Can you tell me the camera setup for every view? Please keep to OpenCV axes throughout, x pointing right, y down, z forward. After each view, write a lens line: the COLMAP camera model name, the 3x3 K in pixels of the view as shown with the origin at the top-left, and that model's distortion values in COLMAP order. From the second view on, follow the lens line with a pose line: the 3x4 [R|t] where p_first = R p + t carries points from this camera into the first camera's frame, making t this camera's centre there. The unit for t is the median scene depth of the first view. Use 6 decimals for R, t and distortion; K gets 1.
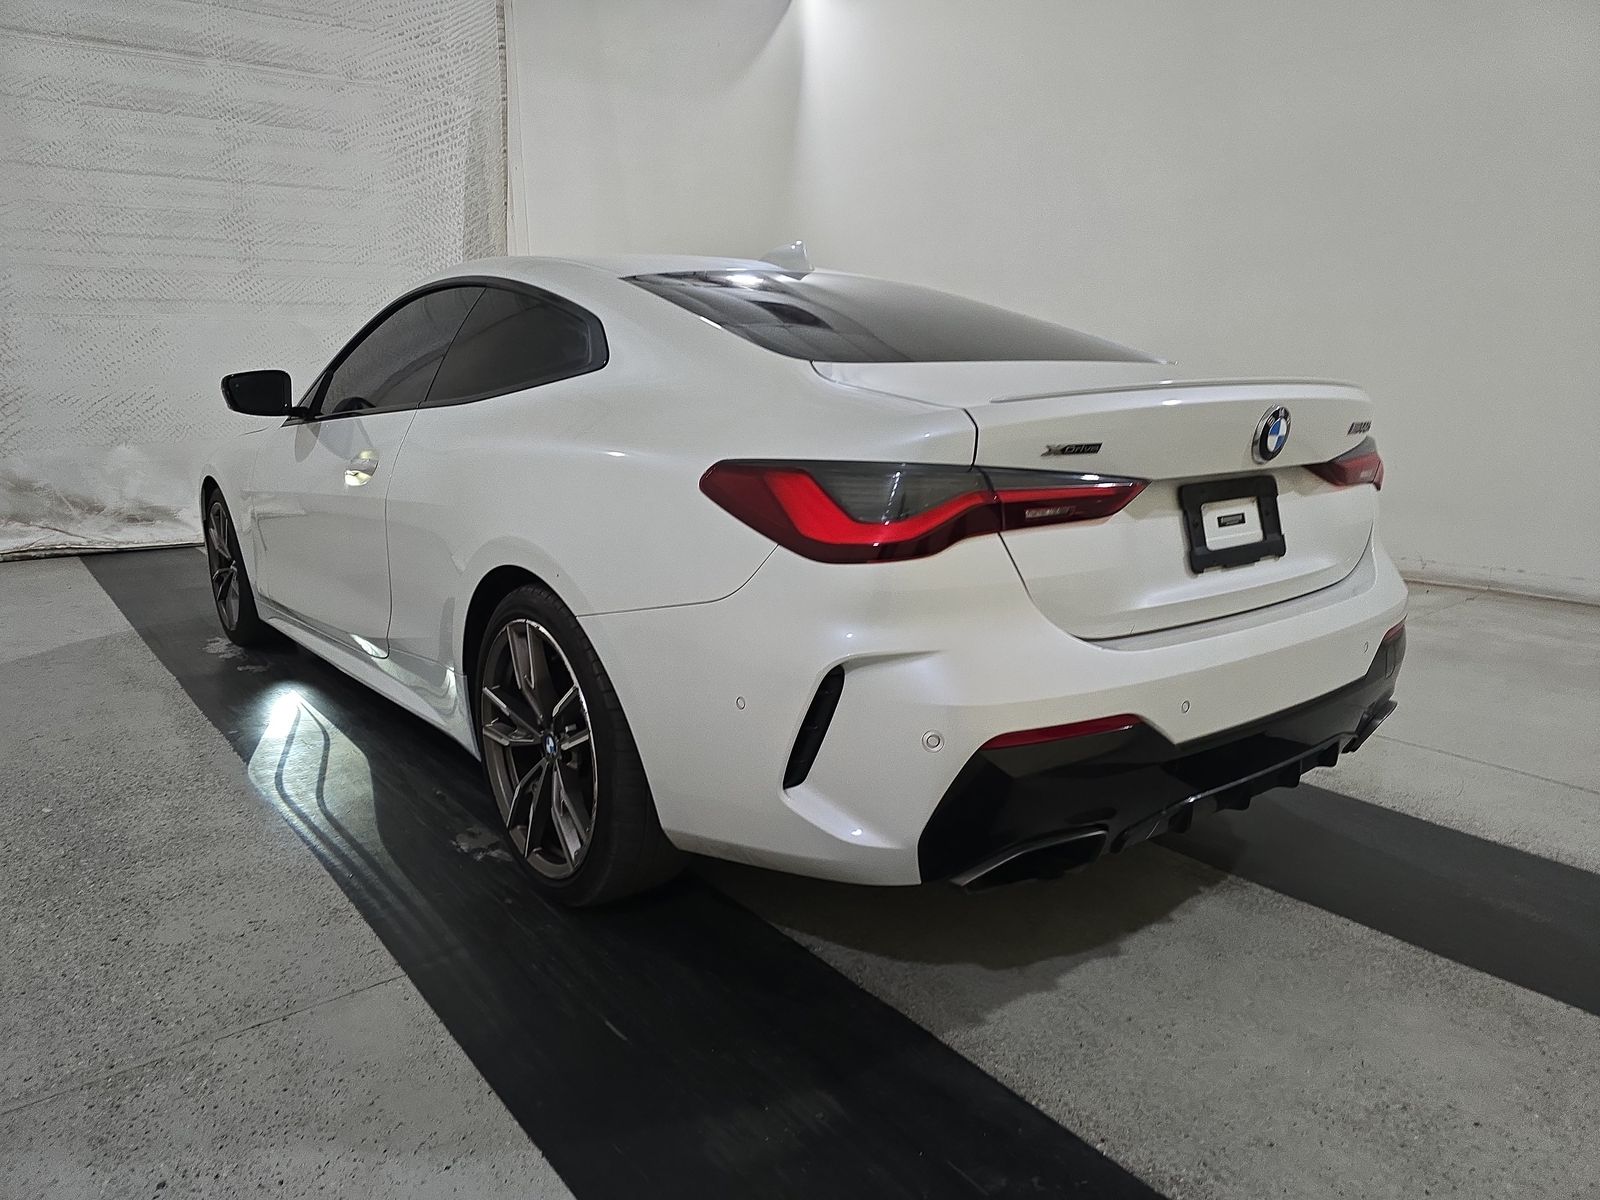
lens RADIAL K [[1078.7, 0, 793.0], [0, 1078.7, 601.3], [0, 0, 1]] dist [0.035930, -0.026332]
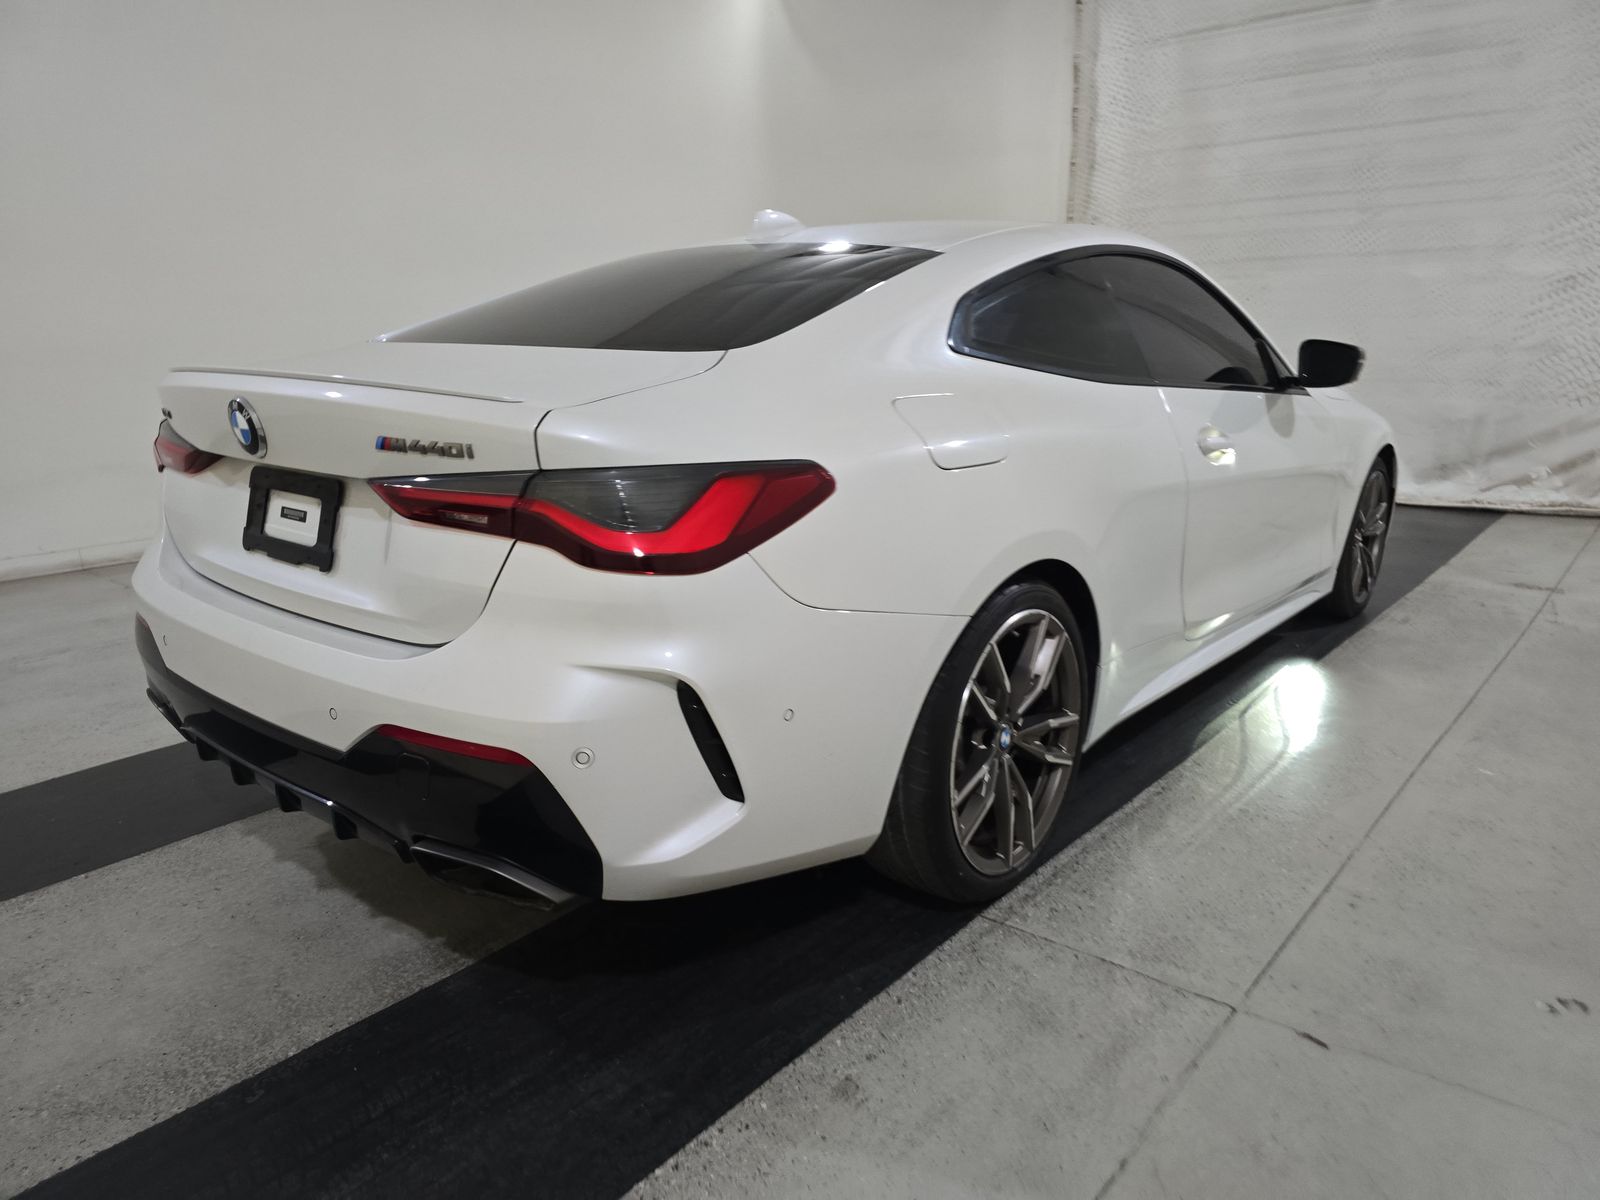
lens RADIAL K [[1078.7, 0, 802.8], [0, 1078.7, 598.7], [0, 0, 1]] dist [0.035930, -0.026332]
pose [[0.201661, 0.244684, -0.948400, 1.200766], [-0.198181, 0.958458, 0.205139, -0.244241], [0.959196, 0.146586, 0.241775, 1.014914]]
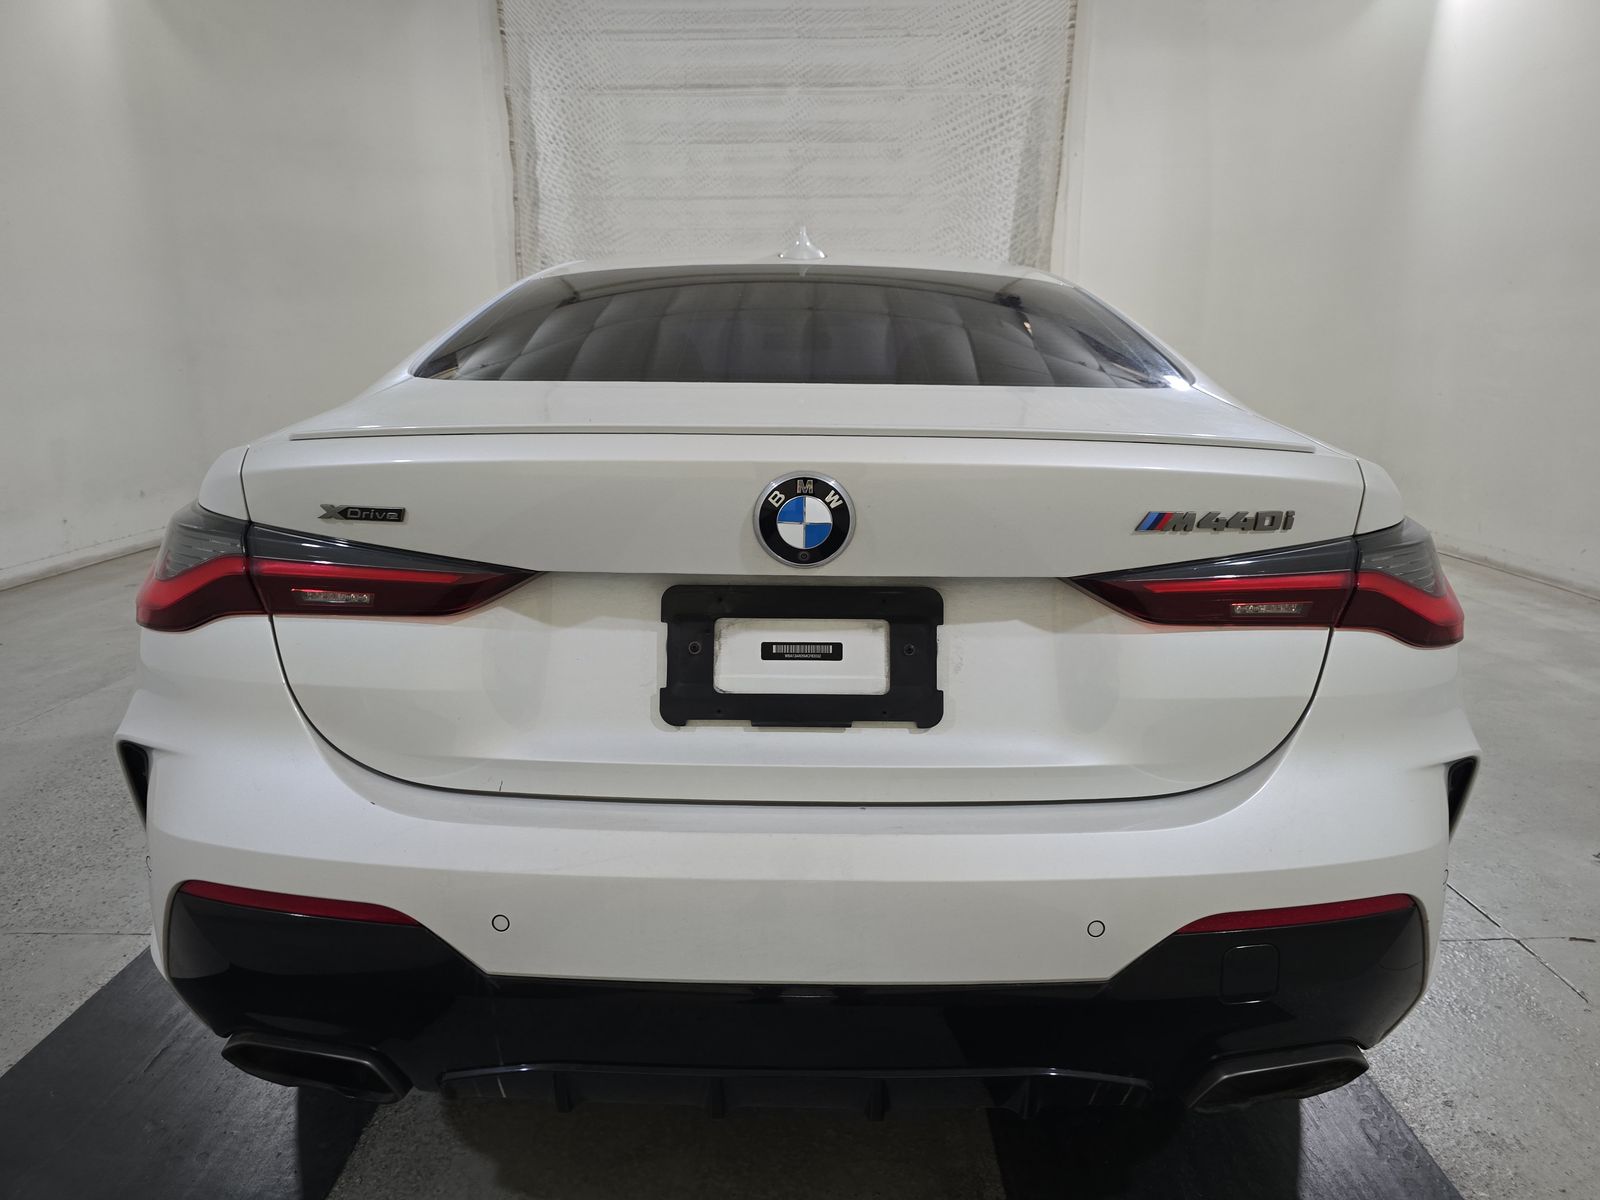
lens RADIAL K [[1078.7, 0, 797.1], [0, 1078.7, 599.8], [0, 0, 1]] dist [0.035930, -0.026332]
pose [[0.778774, 0.141623, -0.611109, 0.643938], [-0.138571, 0.988955, 0.052598, -0.113170], [0.611809, 0.043720, 0.789797, 0.434309]]
